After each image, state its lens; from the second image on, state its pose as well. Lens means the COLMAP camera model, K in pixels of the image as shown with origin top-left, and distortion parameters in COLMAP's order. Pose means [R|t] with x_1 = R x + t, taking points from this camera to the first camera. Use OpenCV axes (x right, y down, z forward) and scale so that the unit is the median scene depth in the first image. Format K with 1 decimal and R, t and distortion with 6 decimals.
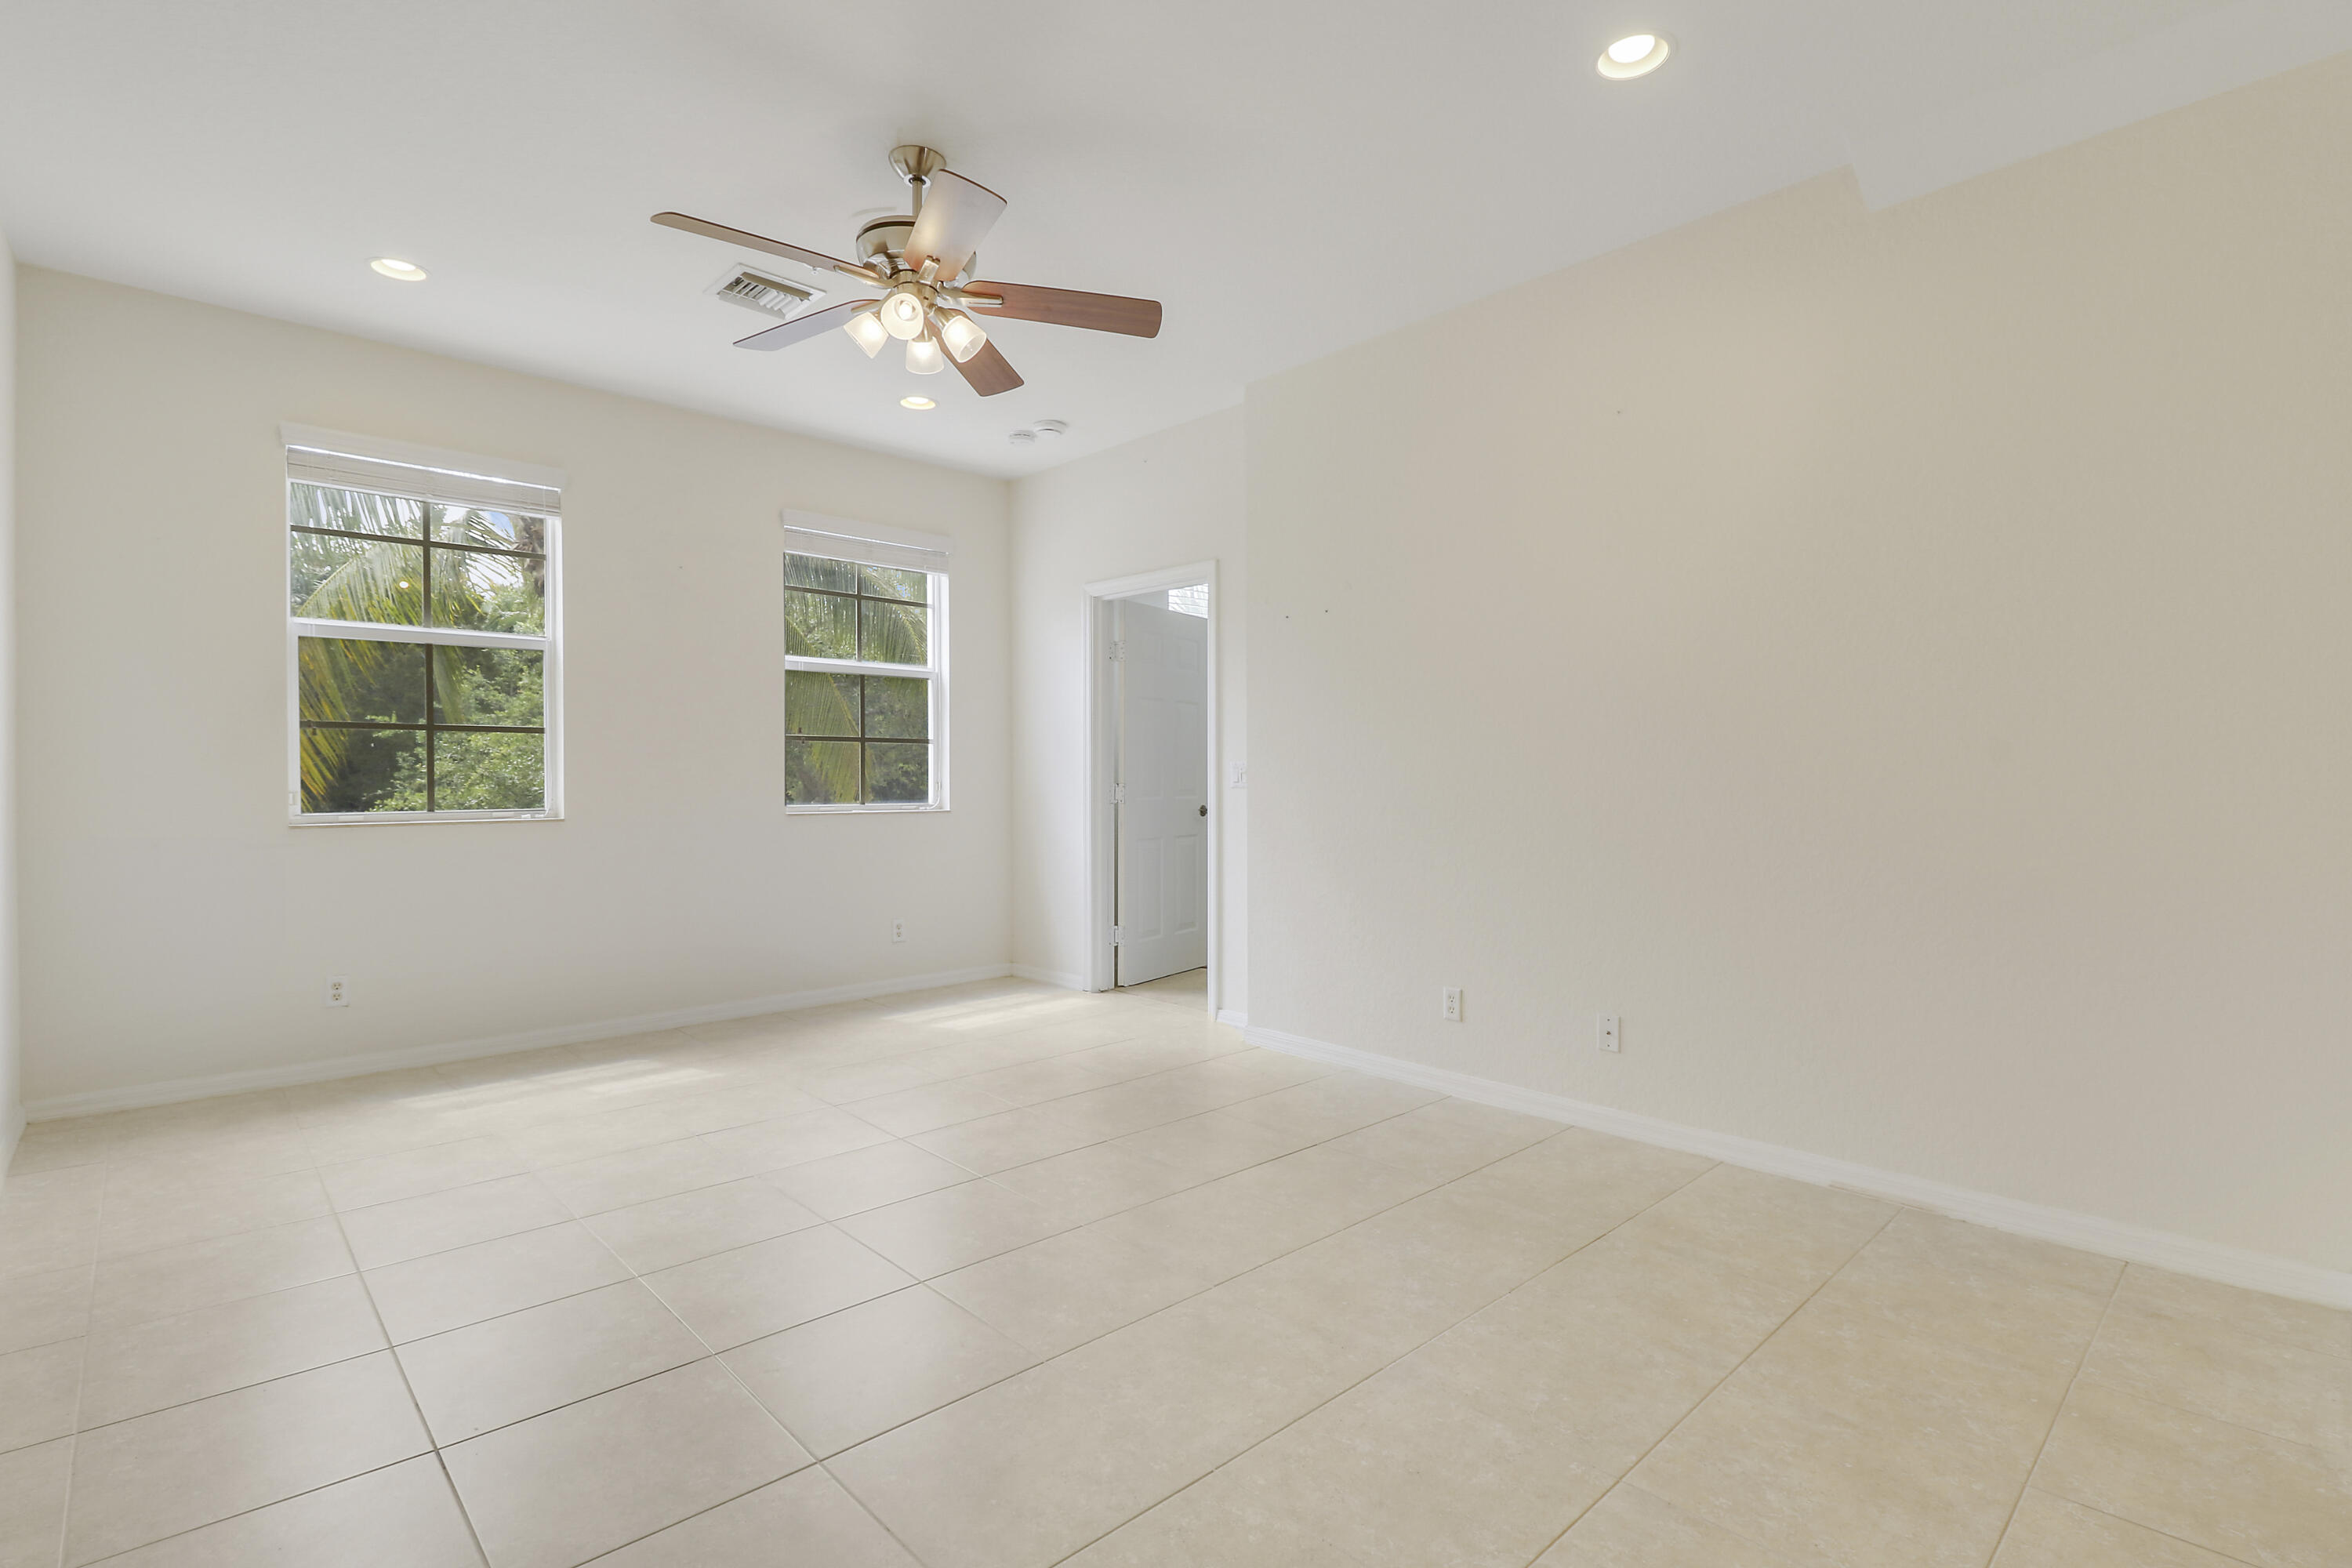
lens RADIAL K [[1109.4, 0, 1181.3], [0, 1109.4, 767.4], [0, 0, 1]] dist [0.001630, -0.013094]
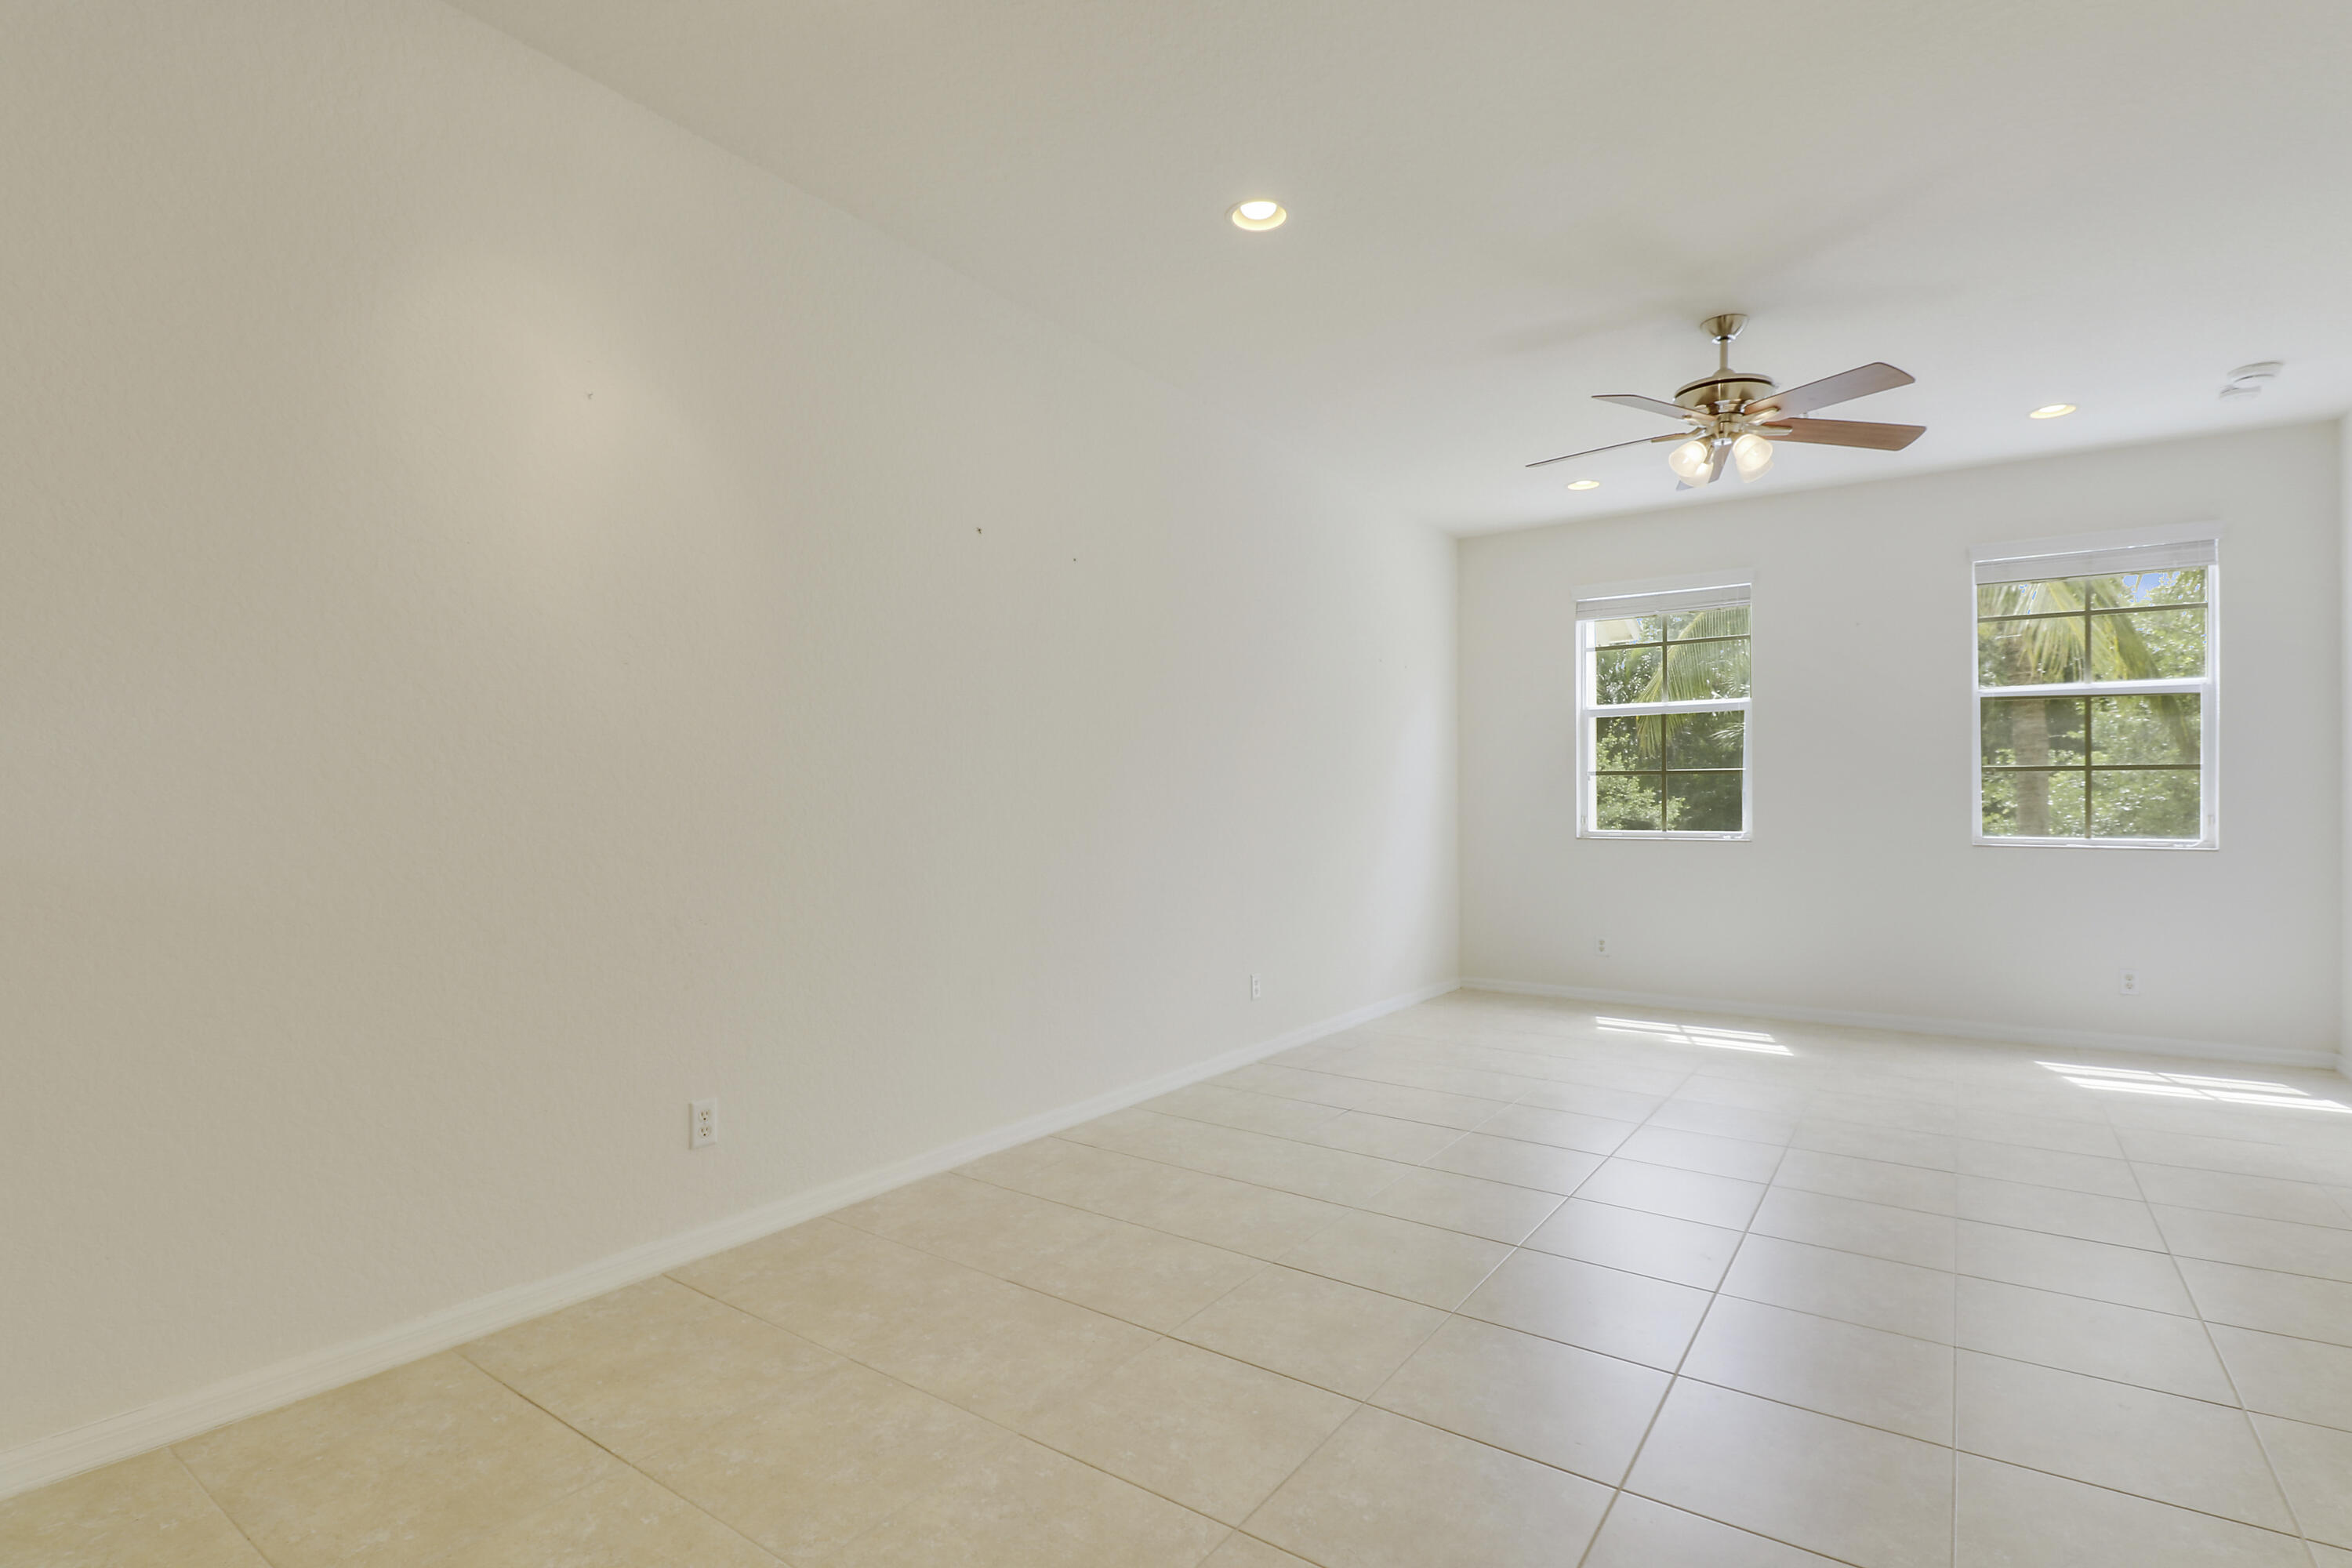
lens RADIAL K [[1117.3, 0, 1130.3], [0, 1117.3, 813.9], [0, 0, 1]] dist [-0.017298, -0.000079]
pose [[0.180690, 0.011199, -0.983476, 0.485576], [0.006595, 0.999899, 0.012597, -0.003548], [0.983518, -0.008762, 0.180598, 0.052080]]
